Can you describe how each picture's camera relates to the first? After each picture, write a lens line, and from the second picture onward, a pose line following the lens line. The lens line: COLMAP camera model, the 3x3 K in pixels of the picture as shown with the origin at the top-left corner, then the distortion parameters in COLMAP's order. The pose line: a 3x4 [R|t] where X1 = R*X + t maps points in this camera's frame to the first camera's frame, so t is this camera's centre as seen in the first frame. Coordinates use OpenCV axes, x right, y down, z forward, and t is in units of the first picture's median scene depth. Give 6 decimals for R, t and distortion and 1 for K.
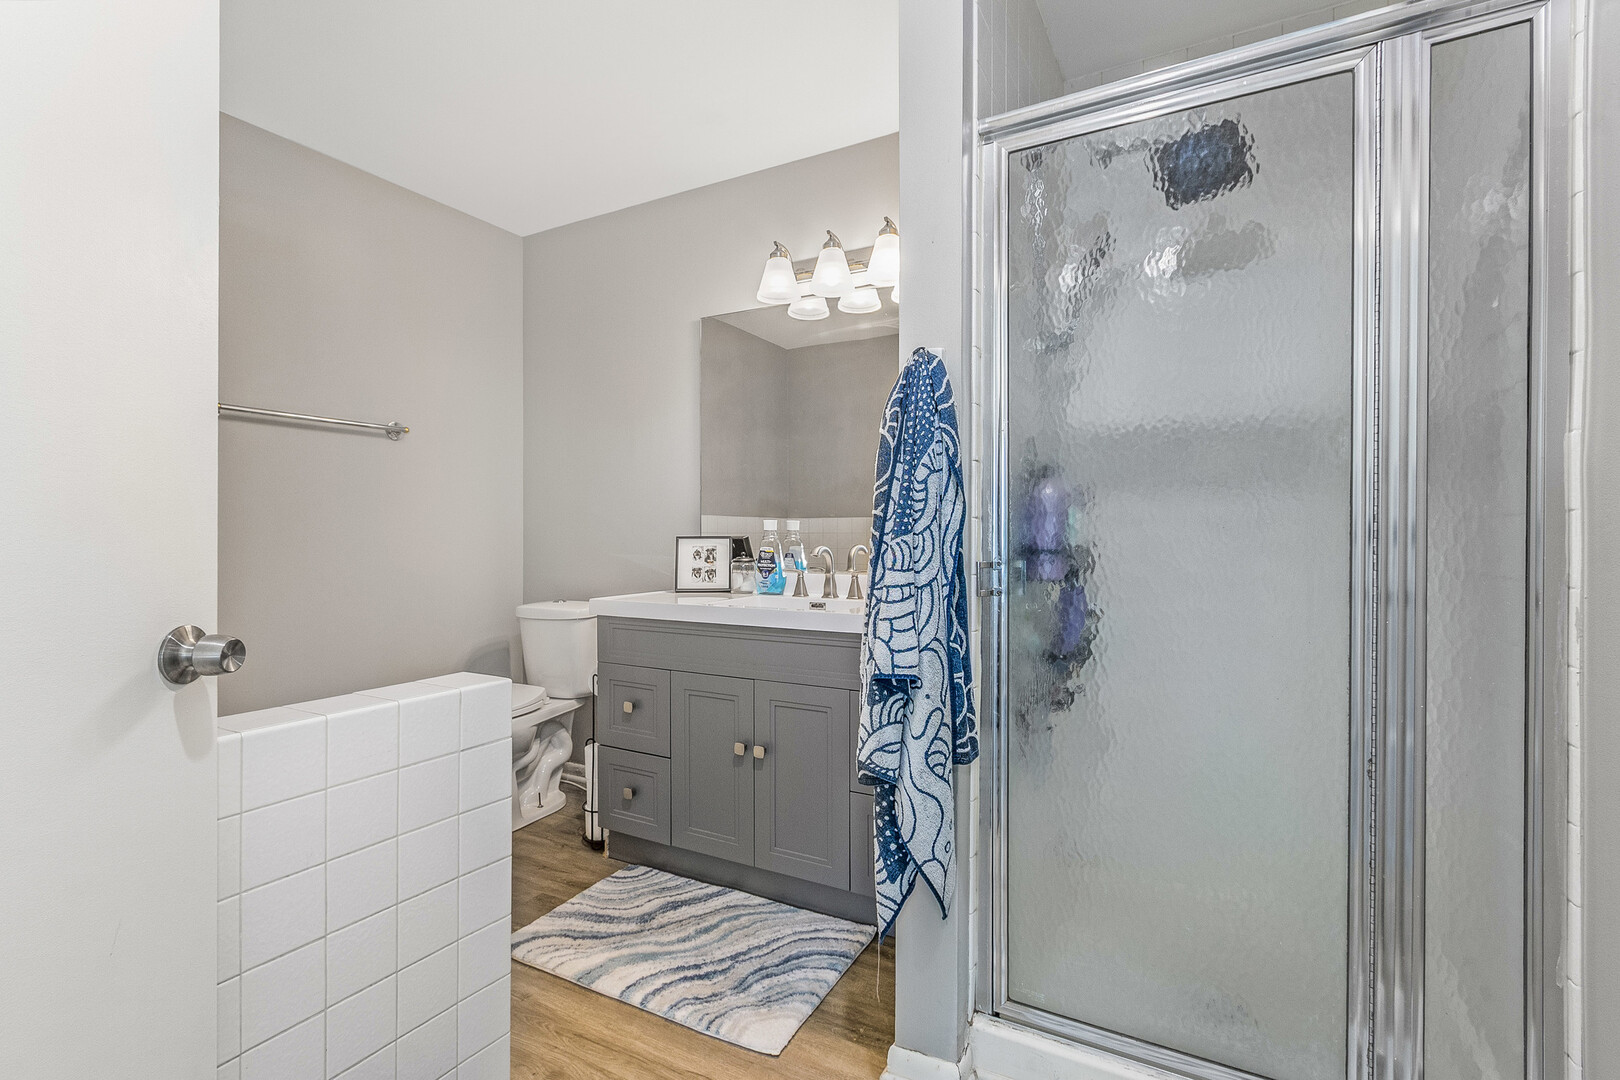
lens RADIAL K [[739.5, 0, 809.5], [0, 739.5, 534.1], [0, 0, 1]] dist [0.000815, 0.000017]
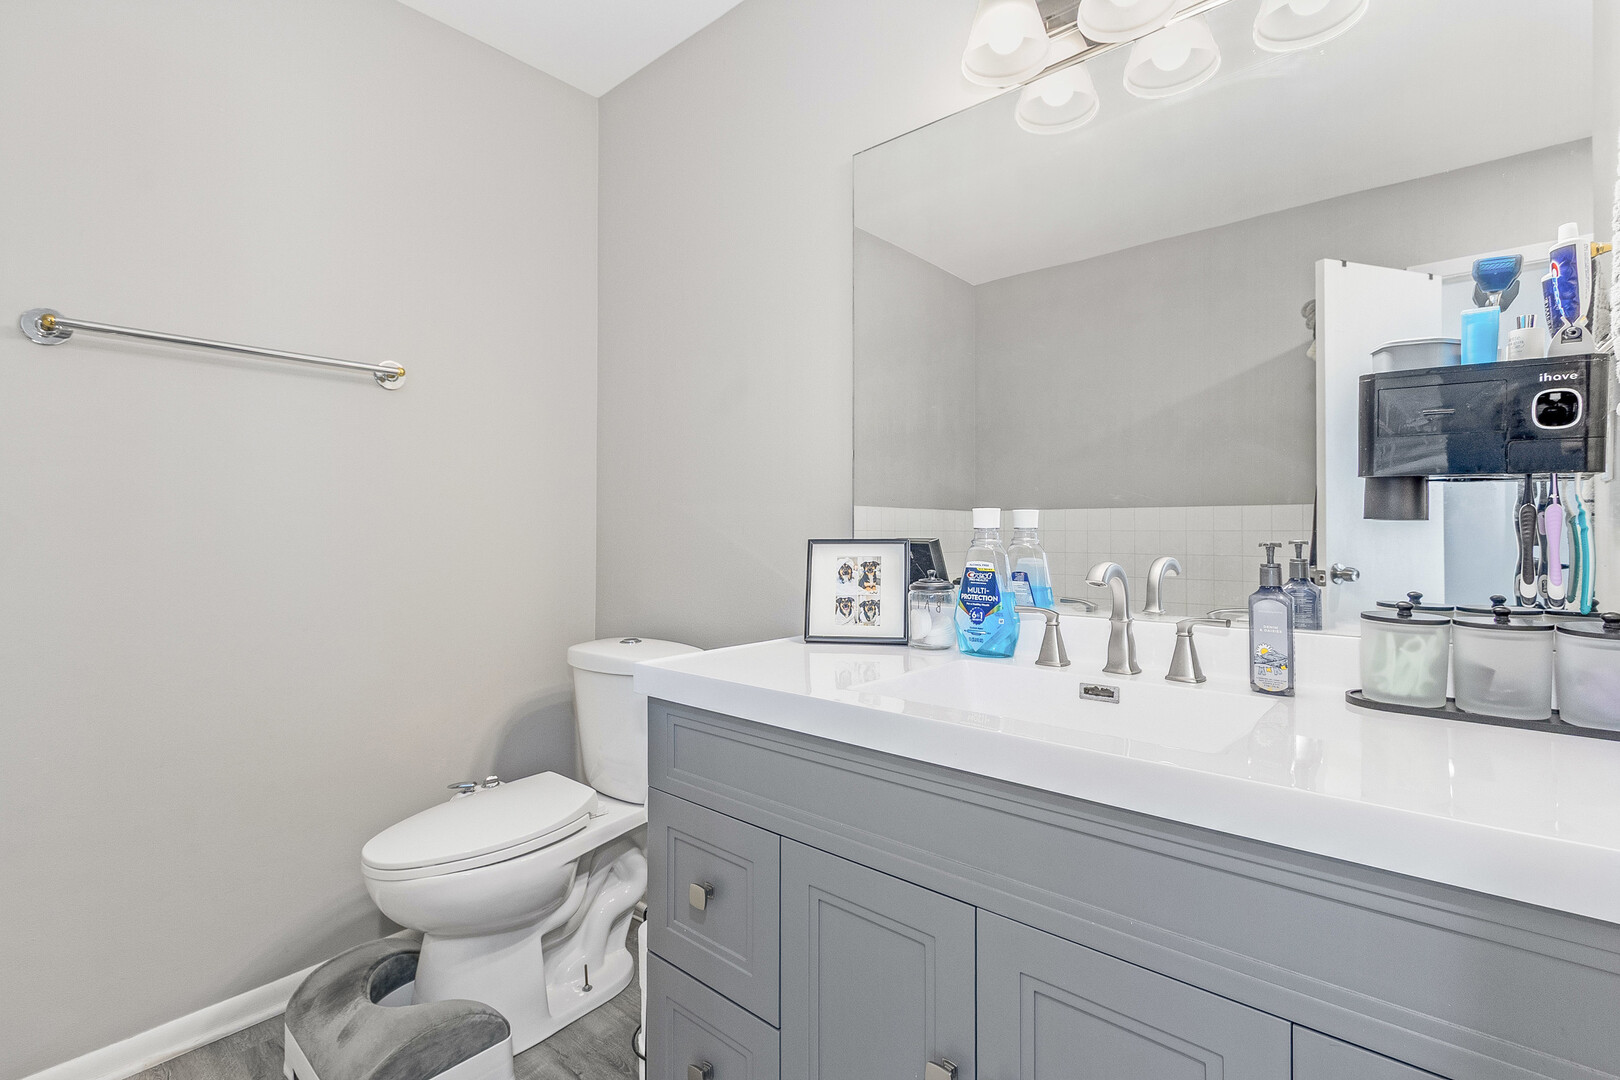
lens RADIAL K [[741.5, 0, 817.1], [0, 741.5, 531.6], [0, 0, 1]] dist [-0.000603, -0.000050]
pose [[0.978371, 0.001582, -0.206850, -0.059645], [-0.001140, 0.999997, 0.002255, -0.003811], [0.206853, -0.001970, 0.978370, 0.463801]]
